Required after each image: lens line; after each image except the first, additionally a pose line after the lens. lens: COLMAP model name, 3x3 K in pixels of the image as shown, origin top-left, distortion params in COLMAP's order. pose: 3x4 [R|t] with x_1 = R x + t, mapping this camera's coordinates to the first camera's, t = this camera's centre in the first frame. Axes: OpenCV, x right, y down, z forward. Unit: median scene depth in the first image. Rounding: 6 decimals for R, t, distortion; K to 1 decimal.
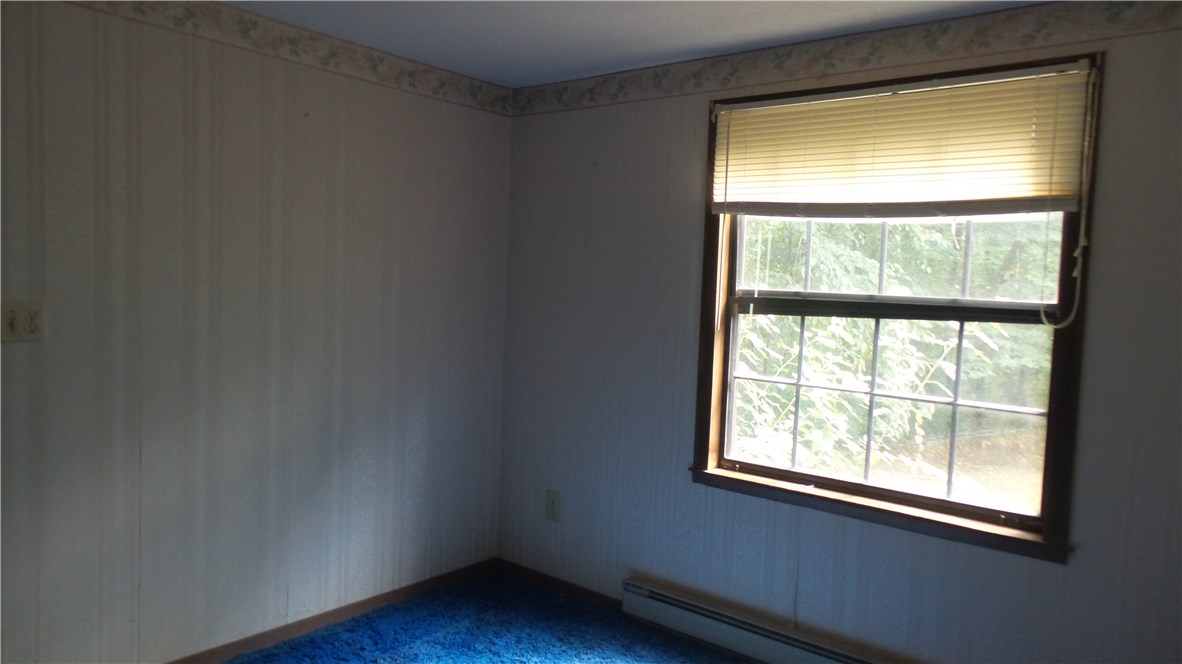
lens RADIAL K [[816.2, 0, 596.2], [0, 816.2, 338.6], [0, 0, 1]] dist [0.006650, 0.001333]
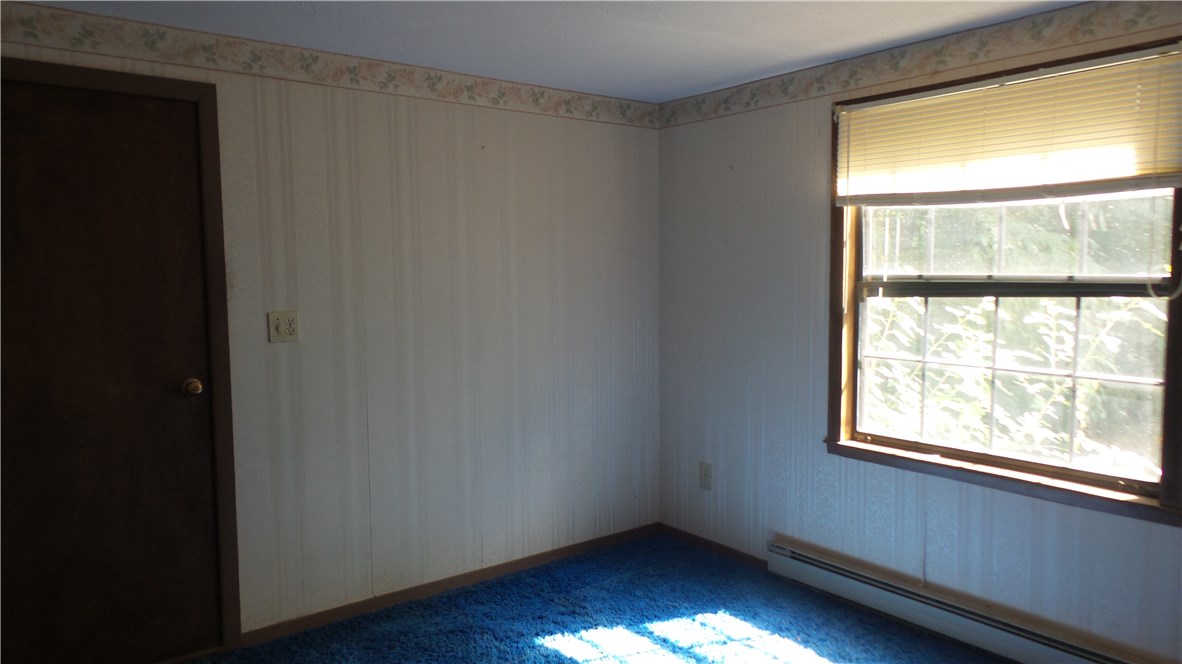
lens RADIAL K [[816.2, 0, 596.2], [0, 816.2, 338.6], [0, 0, 1]] dist [0.006650, 0.001333]
pose [[0.973909, -0.029409, -0.225024, 0.068858], [0.032783, 0.999399, 0.011269, 0.000036], [0.224557, -0.018352, 0.974288, -0.136253]]
